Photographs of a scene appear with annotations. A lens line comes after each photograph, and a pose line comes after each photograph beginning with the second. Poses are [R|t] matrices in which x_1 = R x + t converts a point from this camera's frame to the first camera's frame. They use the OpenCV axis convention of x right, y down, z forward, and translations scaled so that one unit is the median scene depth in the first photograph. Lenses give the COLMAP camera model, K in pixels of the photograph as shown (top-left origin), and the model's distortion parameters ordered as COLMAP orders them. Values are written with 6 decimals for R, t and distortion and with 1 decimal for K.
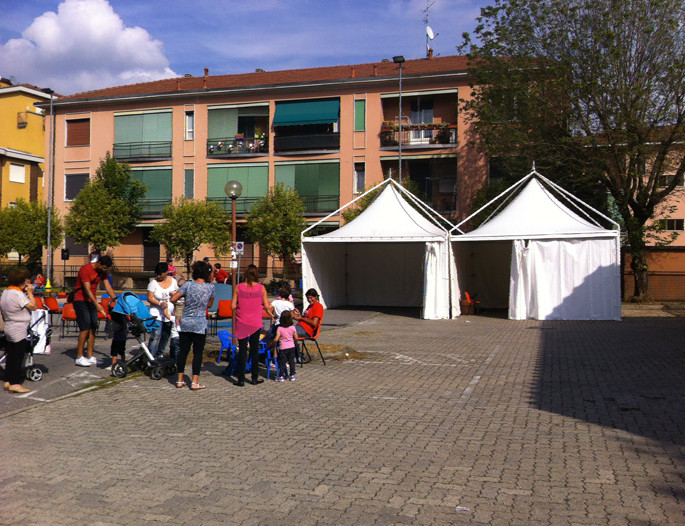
lens RADIAL K [[668.1, 0, 344.4], [0, 668.1, 272.6], [0, 0, 1]] dist [0.094901, -0.290664]
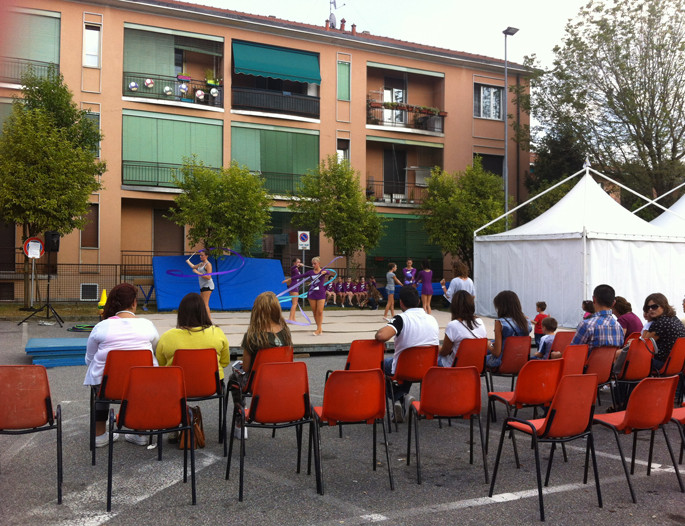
lens RADIAL K [[668.1, 0, 344.4], [0, 668.1, 272.6], [0, 0, 1]] dist [0.094901, -0.290664]
pose [[0.743257, 0.000135, 0.669006, -0.499538], [-0.003212, 0.999989, 0.003367, -0.004238], [-0.668998, -0.004651, 0.743250, 0.375837]]
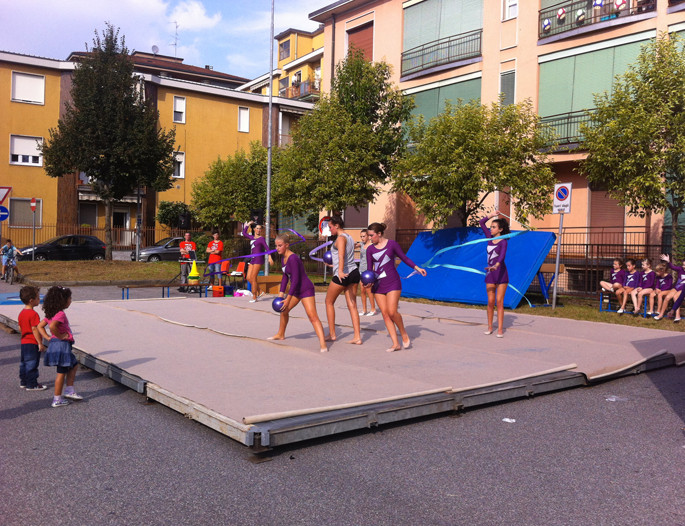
lens RADIAL K [[666.8, 0, 342.0], [0, 666.8, 278.2], [0, 0, 1]] dist [0.090308, -0.261978]
pose [[0.826306, 0.033996, -0.562195, -0.023769], [-0.016179, 0.999197, 0.036642, 0.001282], [0.562989, -0.021182, 0.826193, 0.470328]]
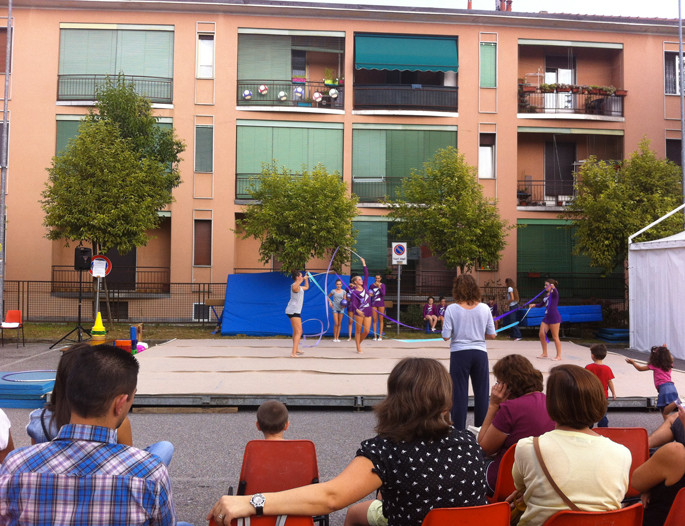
lens RADIAL K [[668.1, 0, 344.4], [0, 668.1, 272.6], [0, 0, 1]] dist [0.094901, -0.290664]
pose [[0.933354, 0.010049, 0.358815, -0.344664], [-0.002221, 0.999751, -0.022220, -0.005545], [-0.358949, 0.019943, 0.933144, 0.395974]]
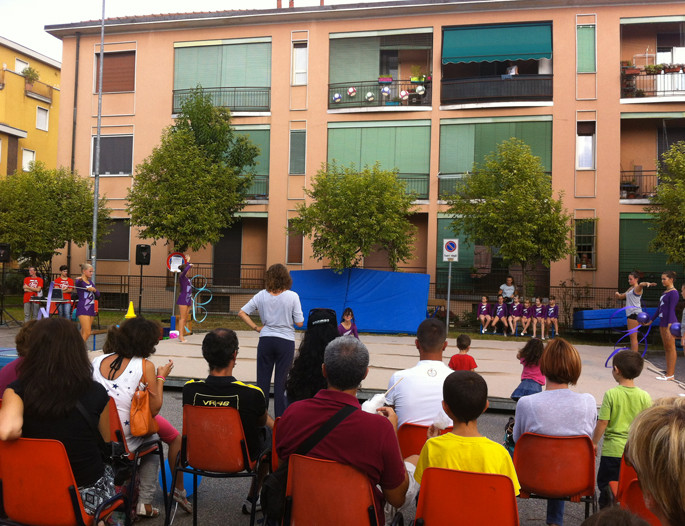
lens RADIAL K [[668.1, 0, 344.4], [0, 668.1, 272.6], [0, 0, 1]] dist [0.094901, -0.290664]
pose [[0.996531, 0.016639, 0.081542, -0.246327], [-0.015134, 0.999704, -0.019046, -0.004147], [-0.081835, 0.017746, 0.996488, 0.365928]]
